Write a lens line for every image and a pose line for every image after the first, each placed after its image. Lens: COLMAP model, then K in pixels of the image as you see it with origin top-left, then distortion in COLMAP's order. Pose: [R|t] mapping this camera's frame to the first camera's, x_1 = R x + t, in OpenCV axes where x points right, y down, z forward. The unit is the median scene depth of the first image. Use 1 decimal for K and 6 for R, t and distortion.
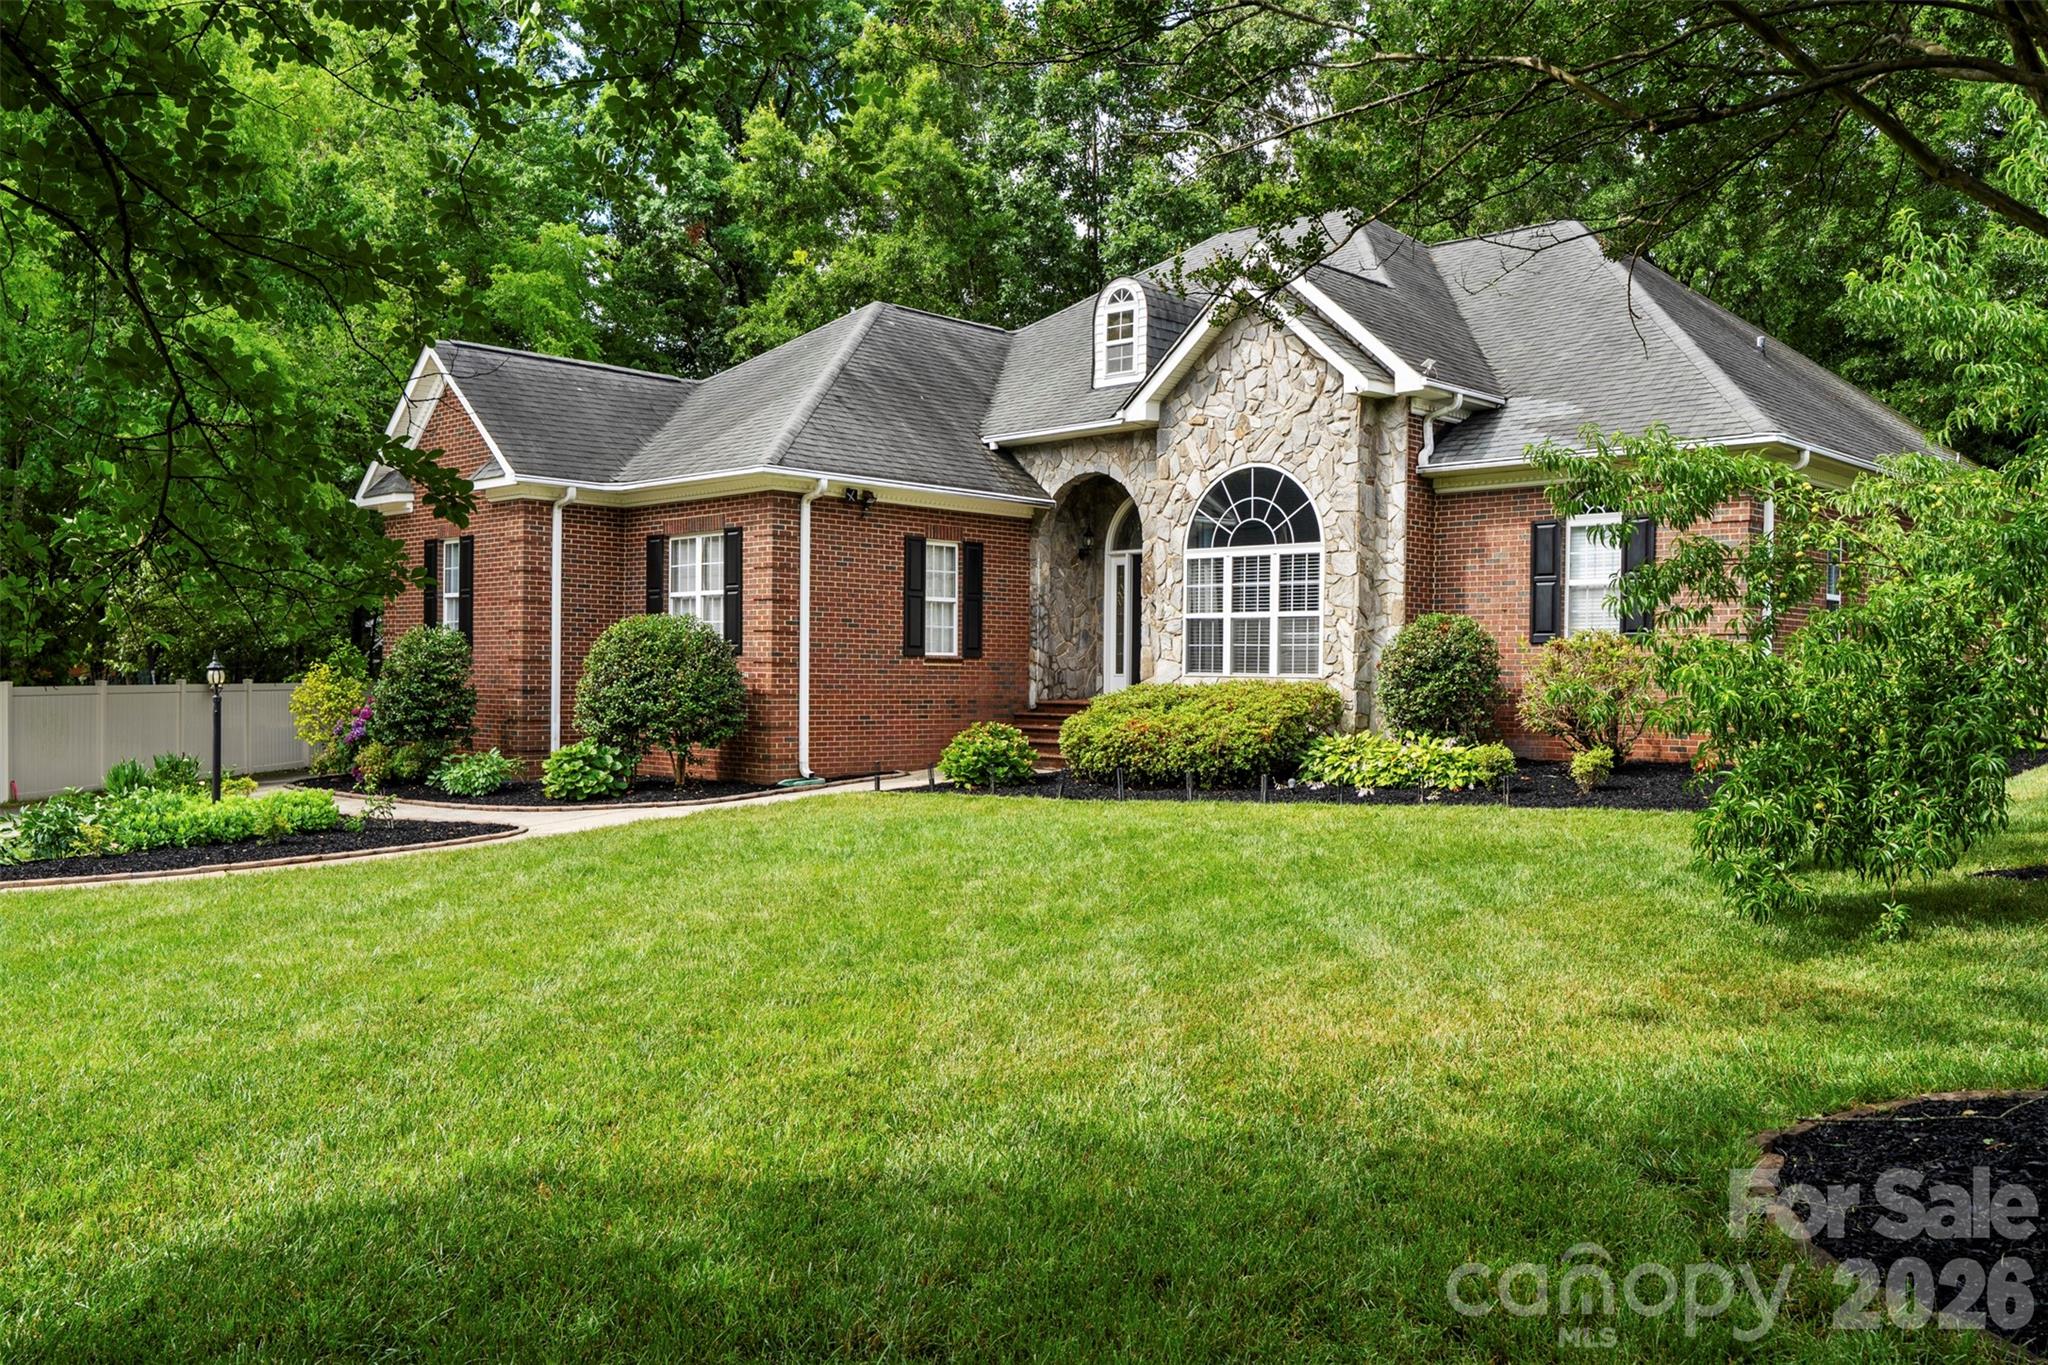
lens RADIAL K [[1567.2, 0, 1015.8], [0, 1567.2, 599.6], [0, 0, 1]] dist [-0.000363, -0.000287]
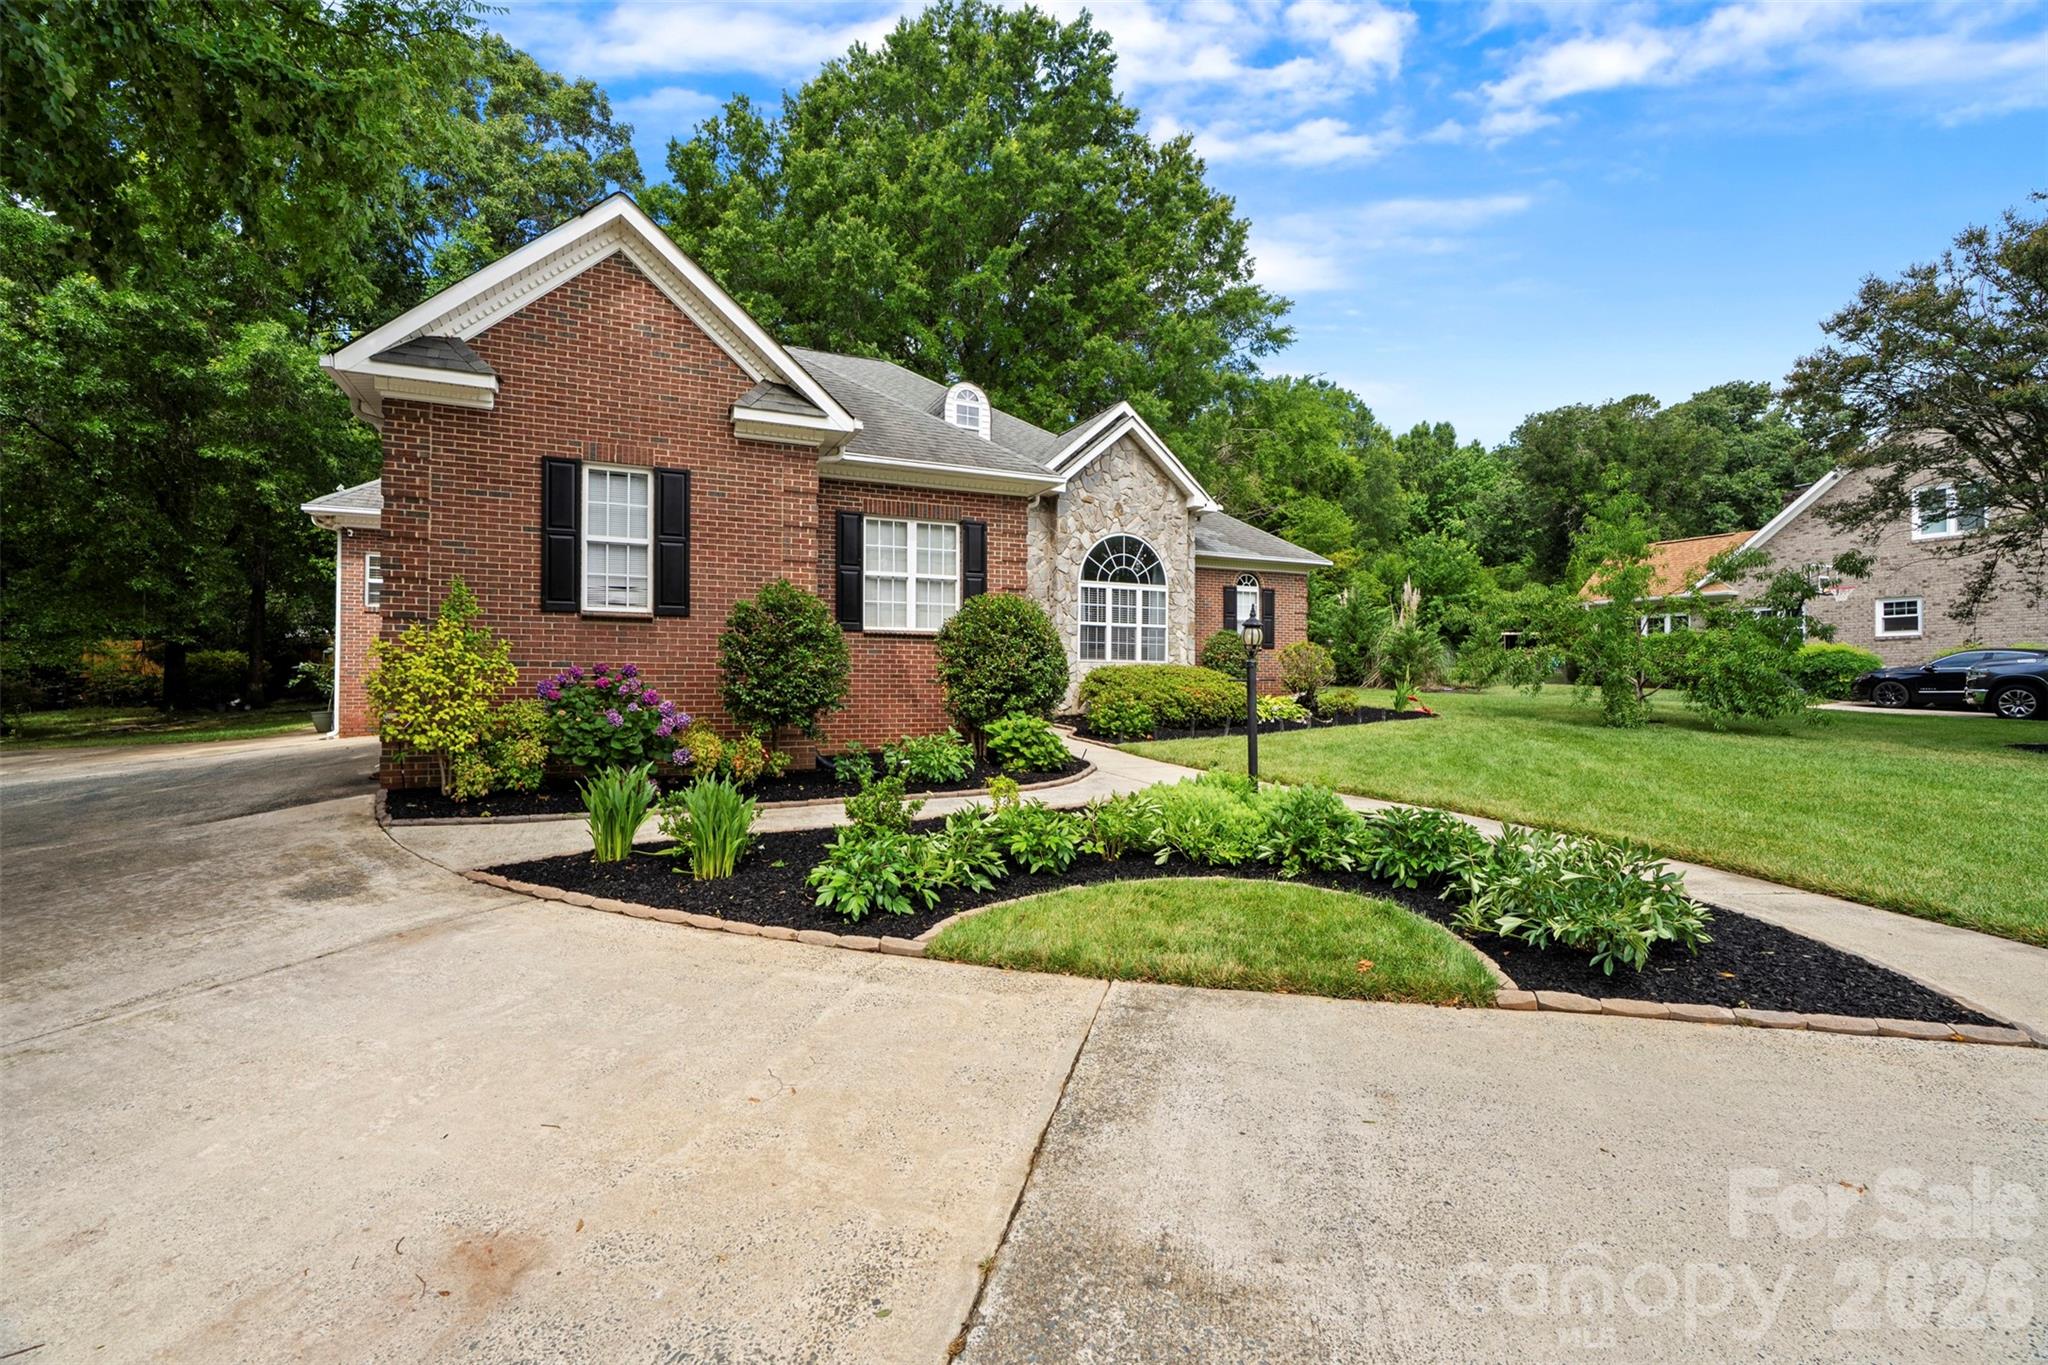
lens RADIAL K [[881.3, 0, 1023.3], [0, 881.3, 657.2], [0, 0, 1]] dist [0.000069, 0.000044]
pose [[0.406481, 0.020243, 0.913435, -0.736914], [-0.047381, 0.998876, -0.001052, 0.049519], [-0.912430, -0.042852, 0.406983, 0.711523]]
